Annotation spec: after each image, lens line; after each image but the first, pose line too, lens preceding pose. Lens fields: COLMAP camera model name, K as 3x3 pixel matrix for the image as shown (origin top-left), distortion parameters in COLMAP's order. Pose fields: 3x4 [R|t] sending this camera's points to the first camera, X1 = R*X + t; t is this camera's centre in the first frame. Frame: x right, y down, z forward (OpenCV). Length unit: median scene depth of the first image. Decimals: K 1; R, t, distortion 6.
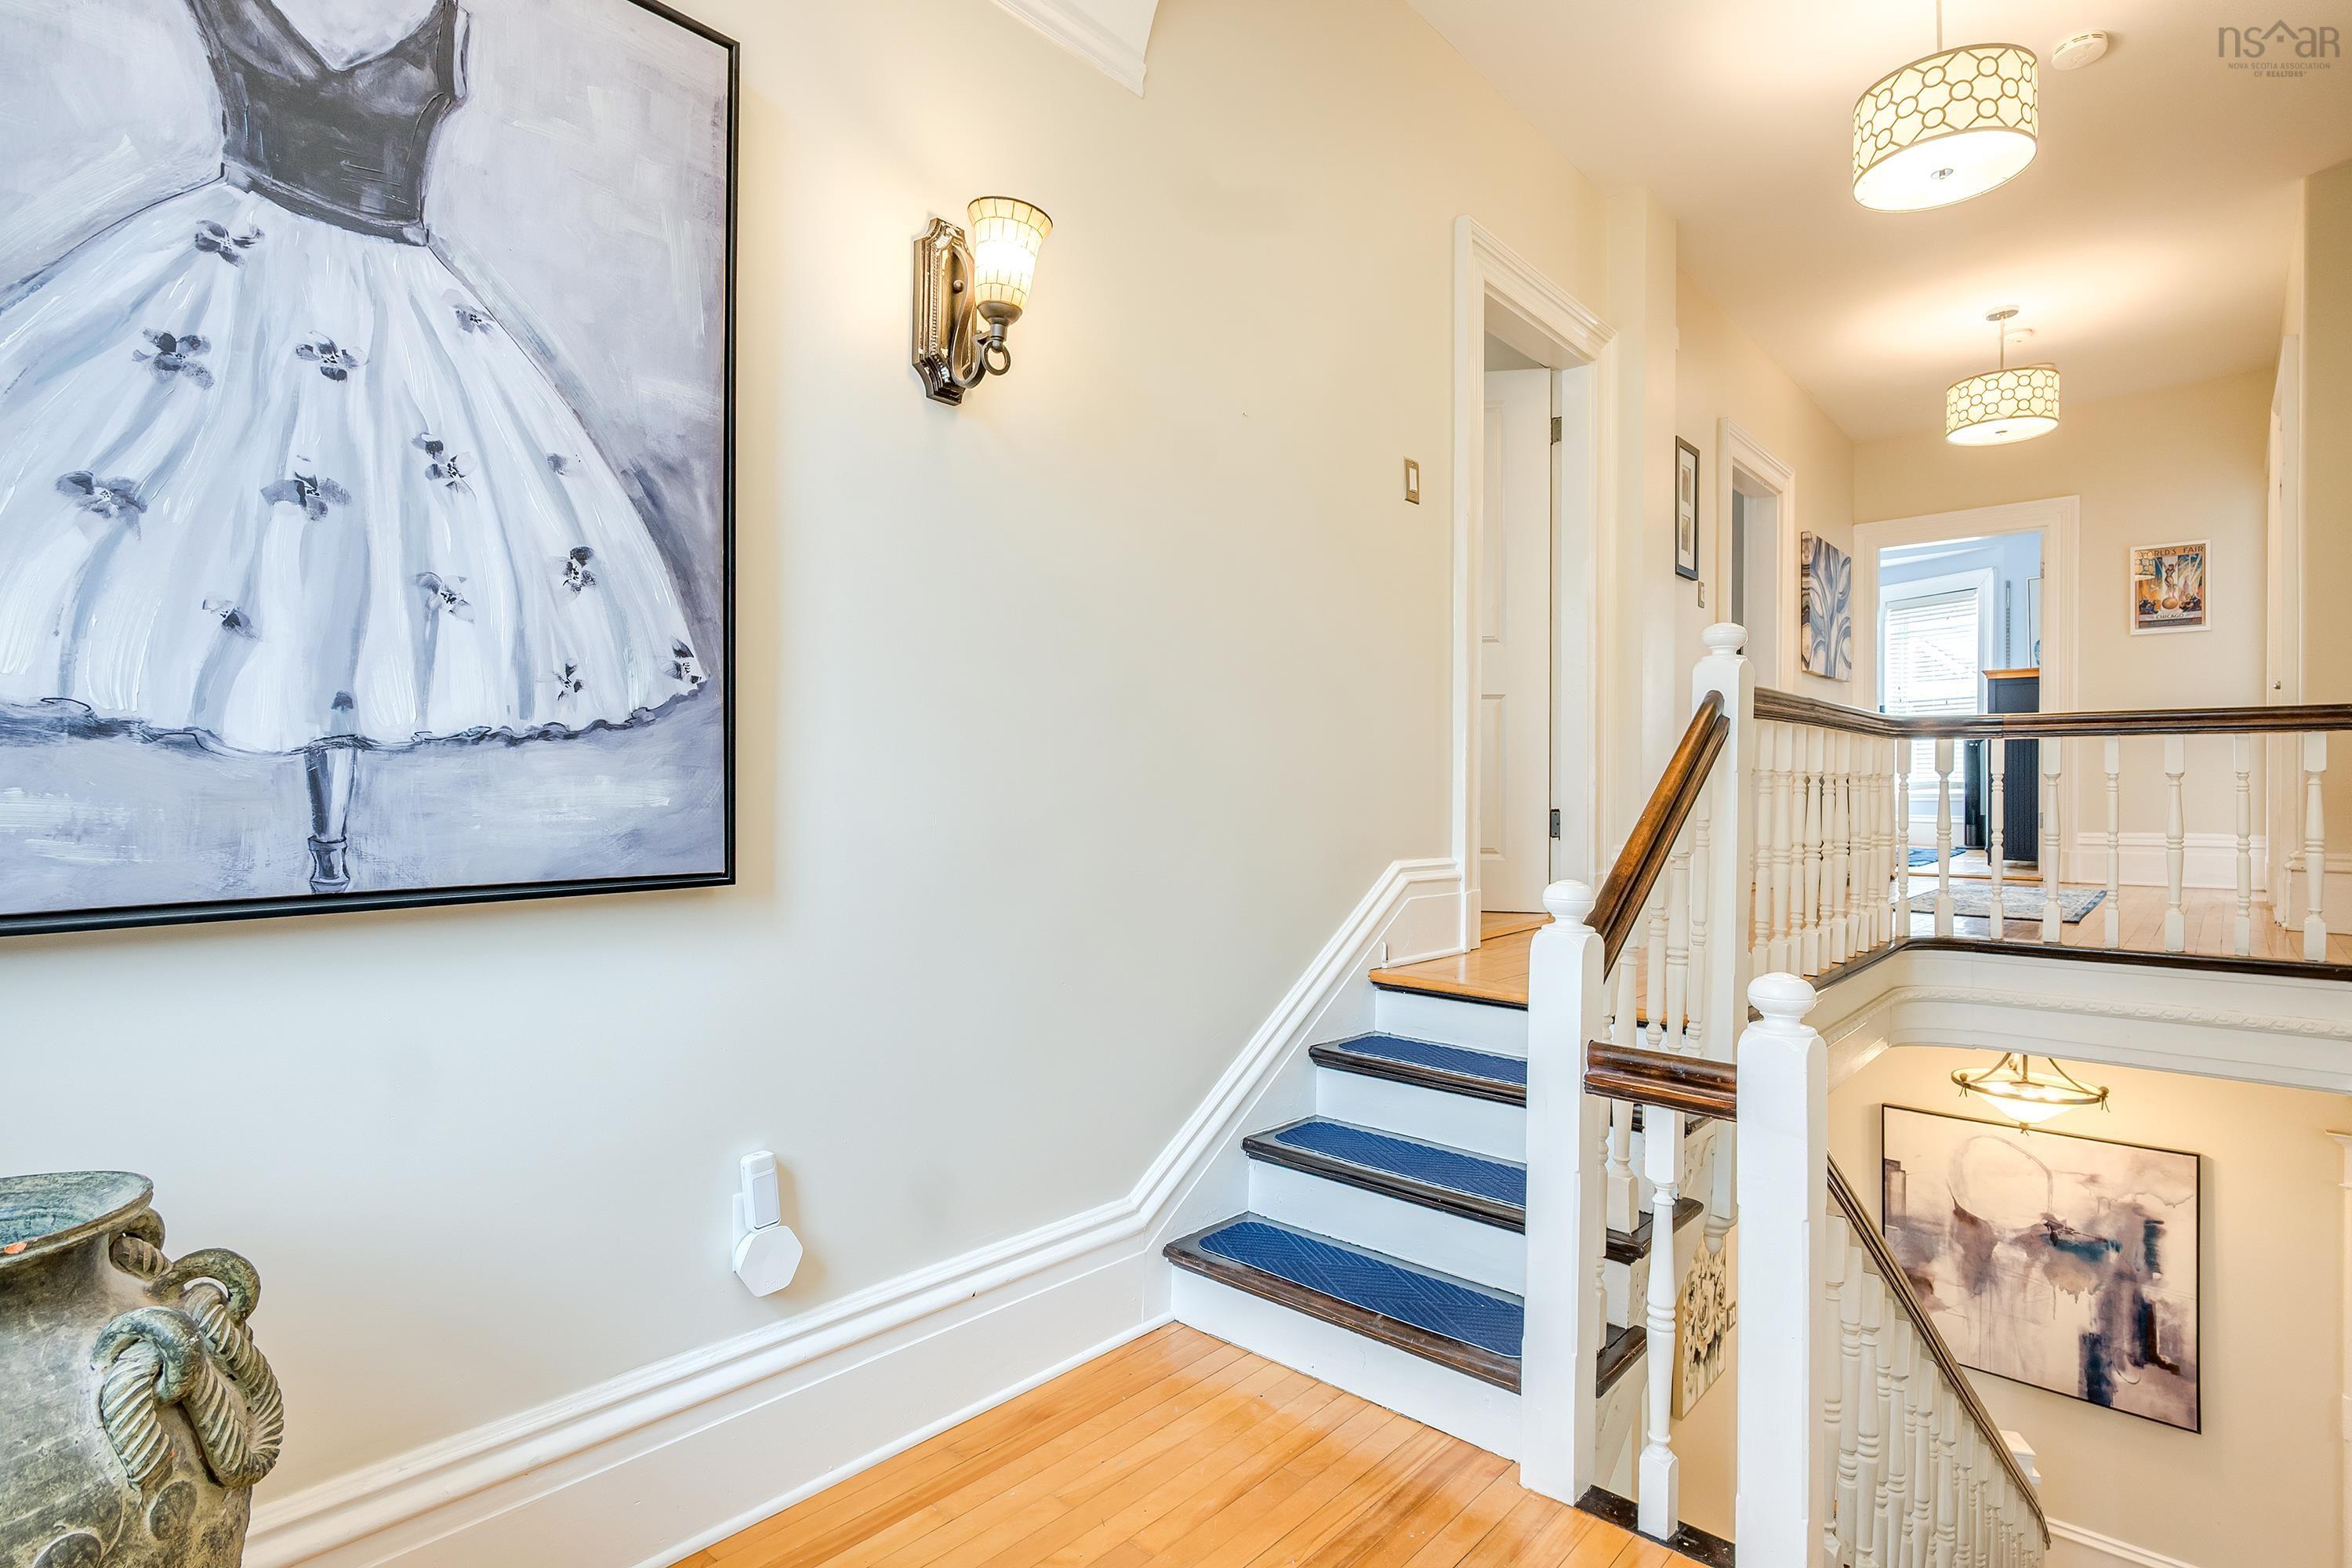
lens RADIAL K [[1149.1, 0, 1188.7], [0, 1149.1, 772.5], [0, 0, 1]] dist [-0.012128, -0.000839]
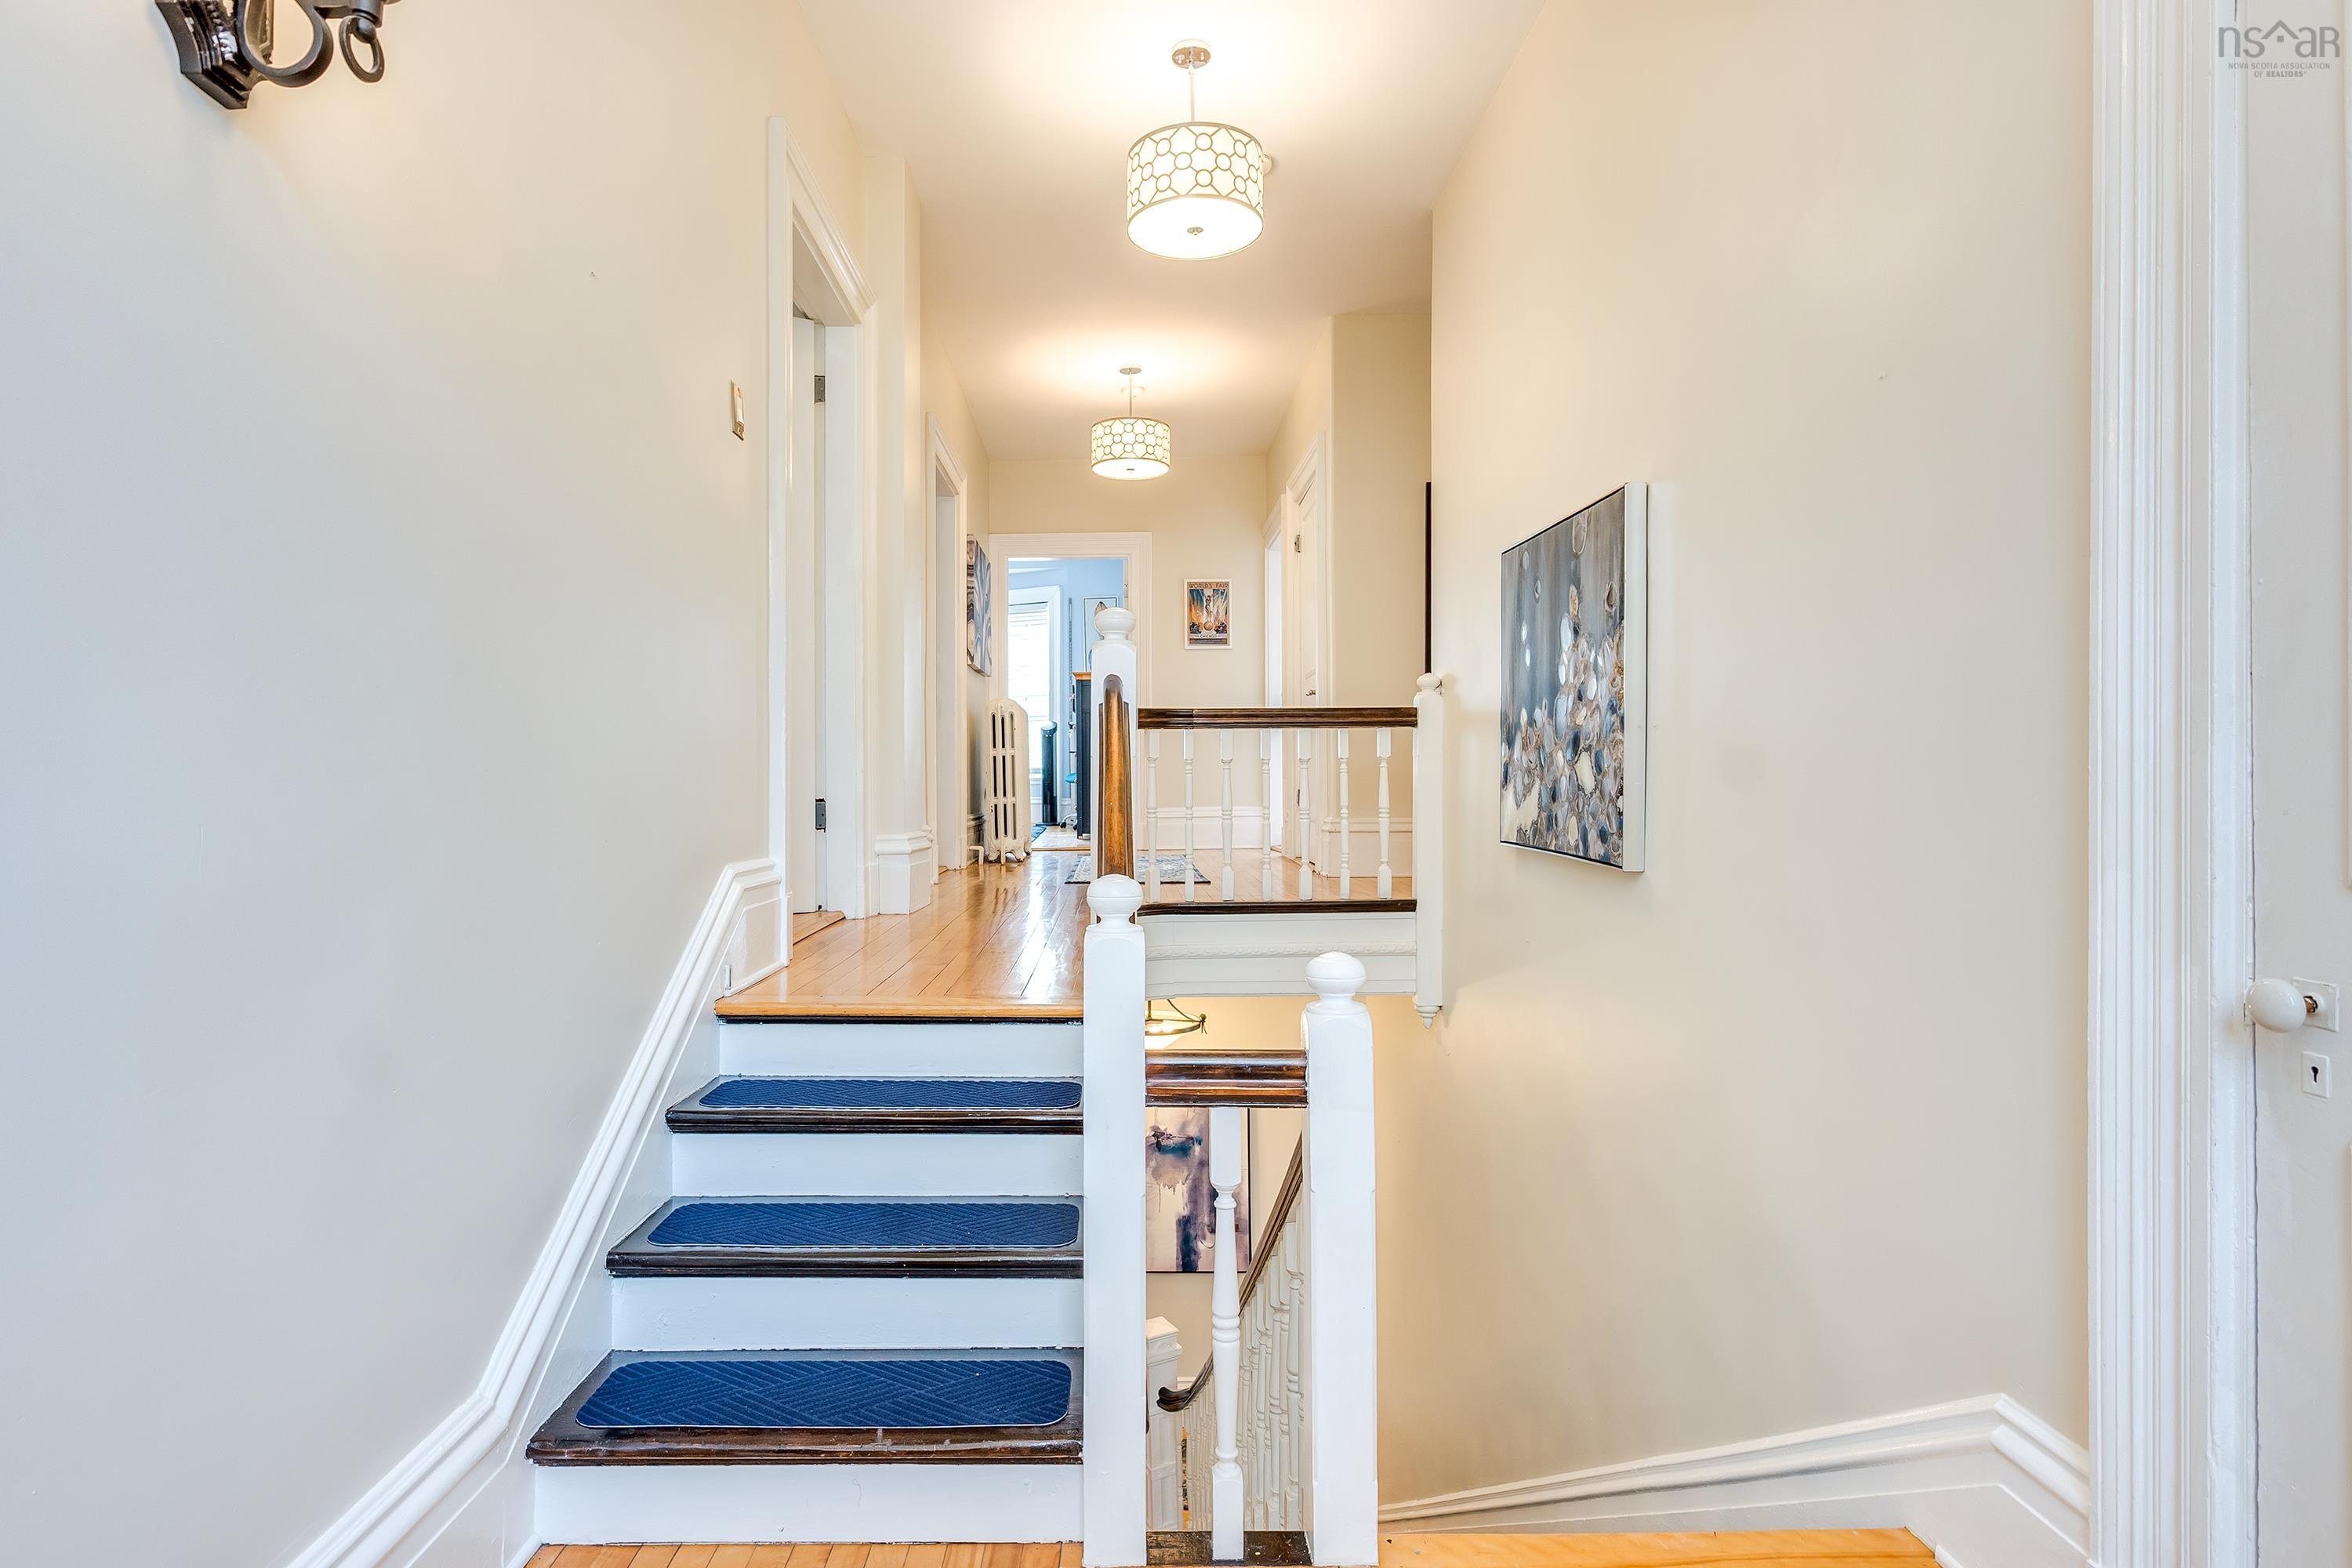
lens RADIAL K [[1175.8, 0, 1180.0], [0, 1175.8, 759.5], [0, 0, 1]] dist [-0.010139, 0.002382]
pose [[0.749366, -0.001499, 0.662155, -0.075085], [0.001978, 0.999998, 0.000026, 0.000767], [-0.662154, 0.001290, 0.749367, 0.082599]]
